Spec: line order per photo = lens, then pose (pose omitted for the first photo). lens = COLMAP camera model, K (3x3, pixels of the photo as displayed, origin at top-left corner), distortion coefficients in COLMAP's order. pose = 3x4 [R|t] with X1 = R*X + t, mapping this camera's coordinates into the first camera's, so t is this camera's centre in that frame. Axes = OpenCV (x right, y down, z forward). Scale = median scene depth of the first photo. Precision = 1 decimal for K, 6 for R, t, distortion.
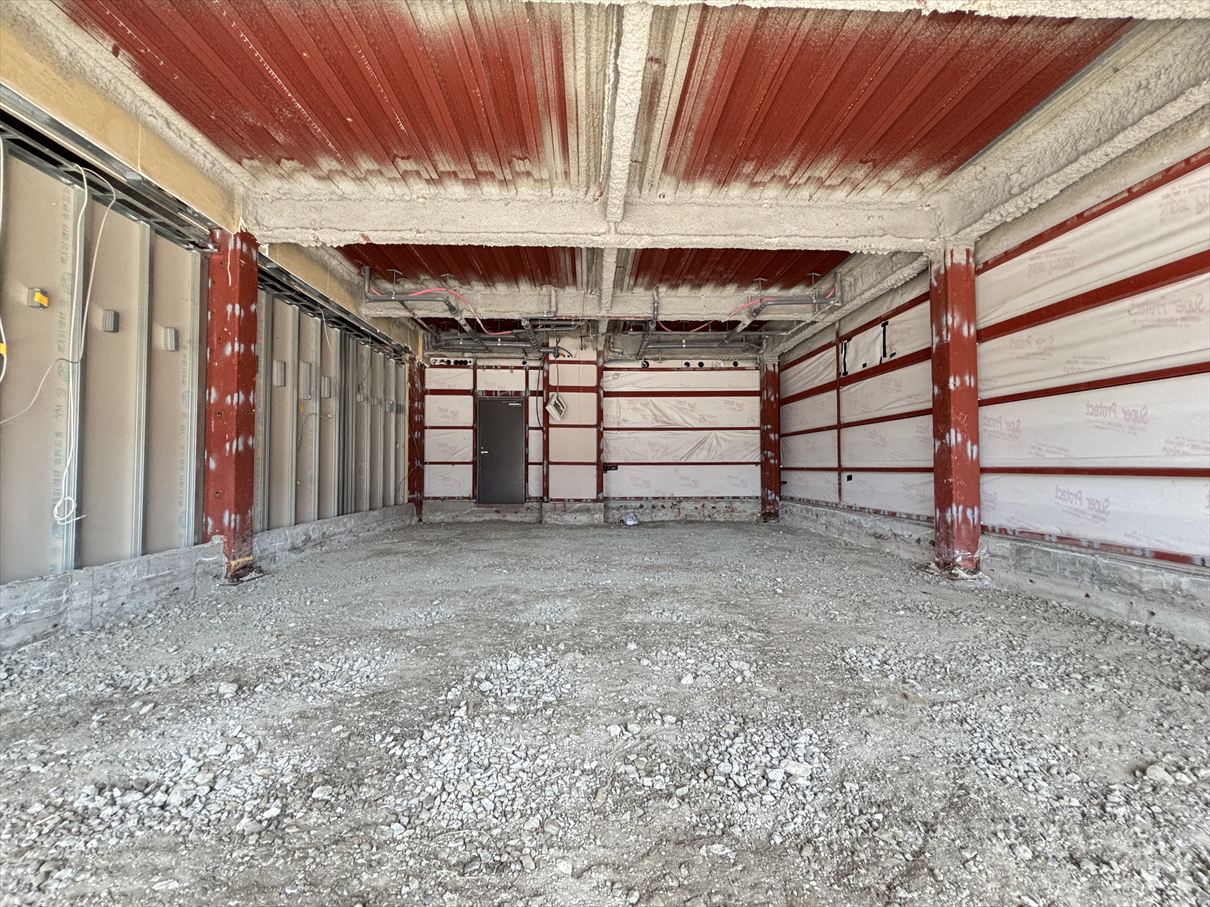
lens RADIAL K [[486.2, 0, 602.1], [0, 486.2, 453.6], [0, 0, 1]] dist [-0.001738, -0.000286]
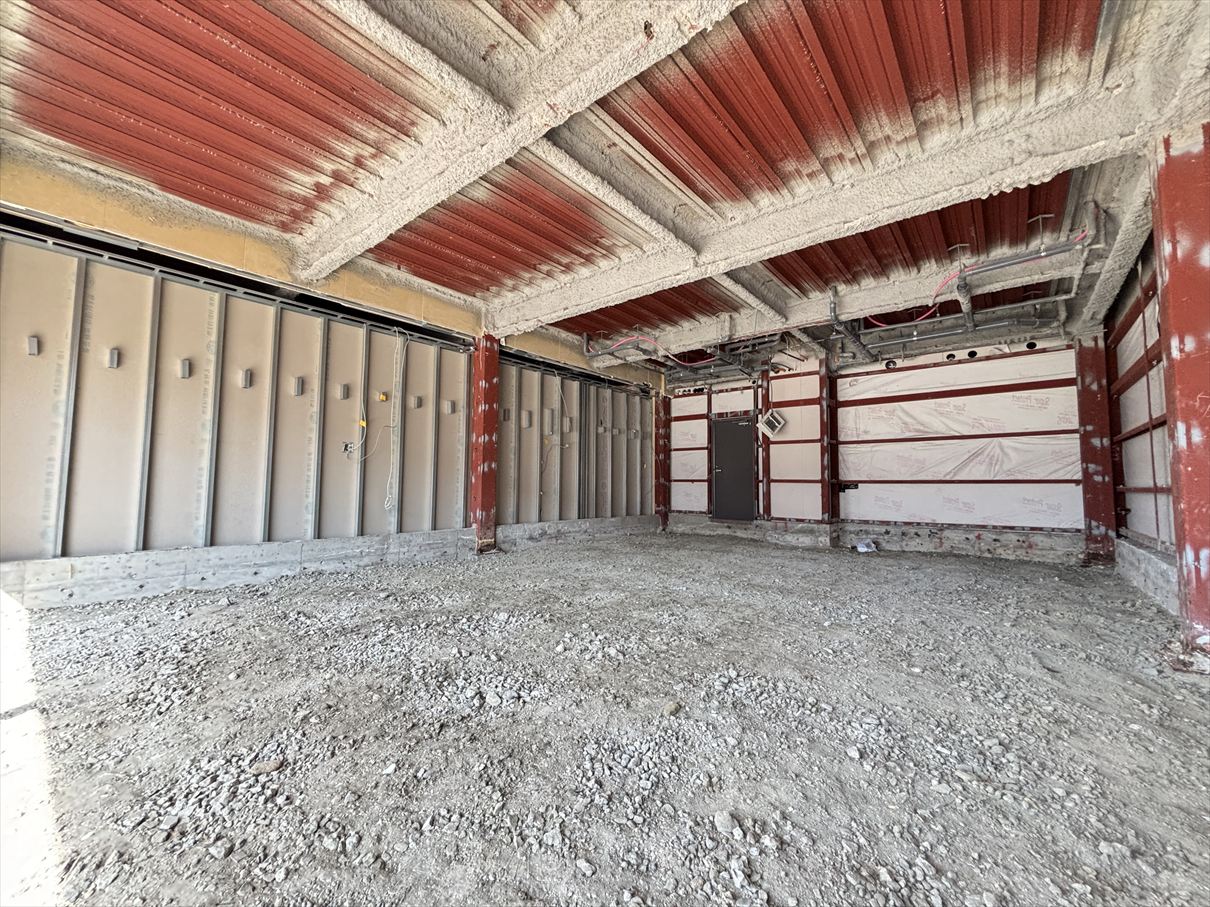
lens RADIAL K [[485.2, 0, 603.1], [0, 485.2, 454.0], [0, 0, 1]] dist [0.022998, -0.020841]
pose [[0.747596, -0.035446, -0.663208, 0.302240], [0.009021, 0.999025, -0.043226, 0.004962], [0.664093, 0.026333, 0.747186, 0.032406]]
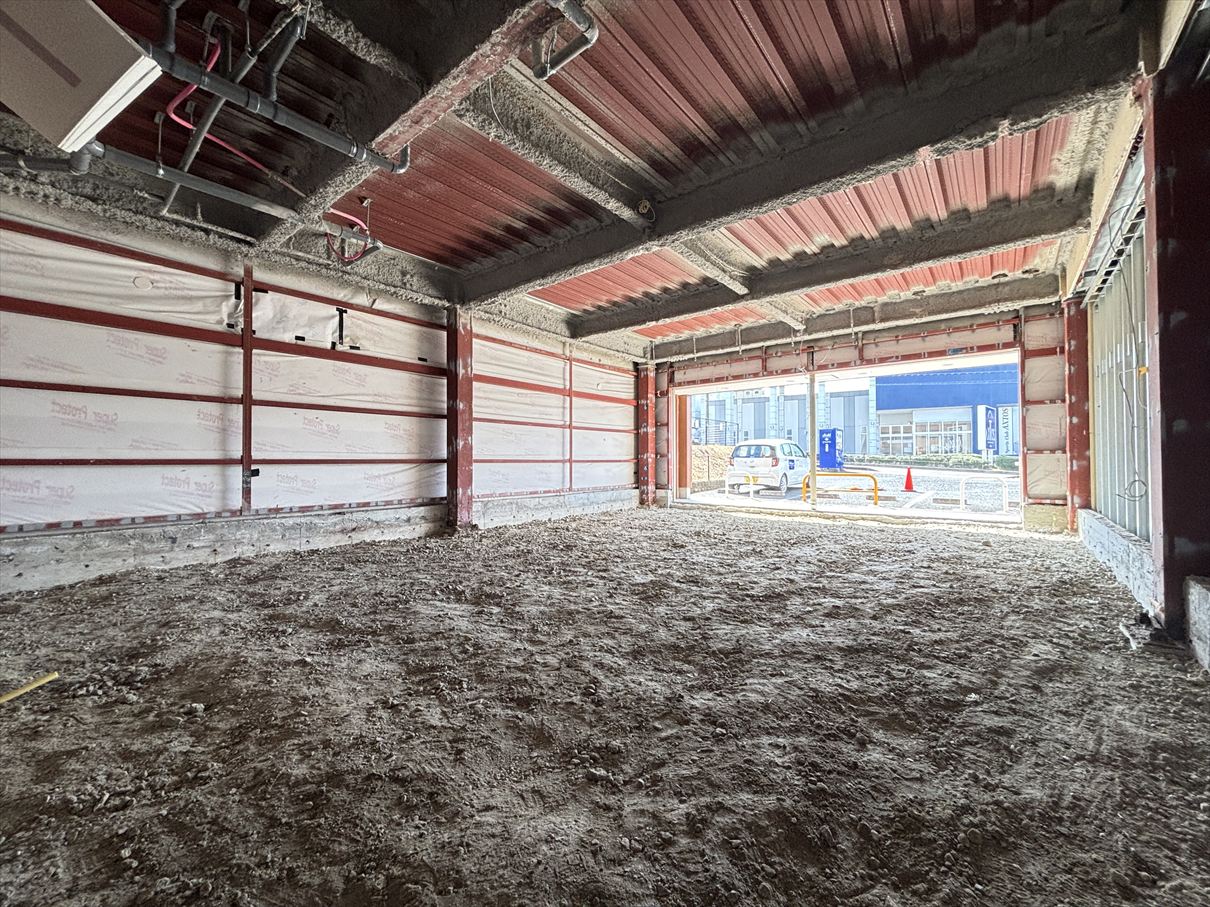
lens RADIAL K [[485.2, 0, 603.1], [0, 485.2, 454.0], [0, 0, 1]] dist [0.022998, -0.020841]
pose [[-0.754275, 0.011847, 0.656452, -0.312725], [-0.016367, 0.999187, -0.036838, 0.031916], [-0.656355, -0.038530, -0.753468, 0.982154]]
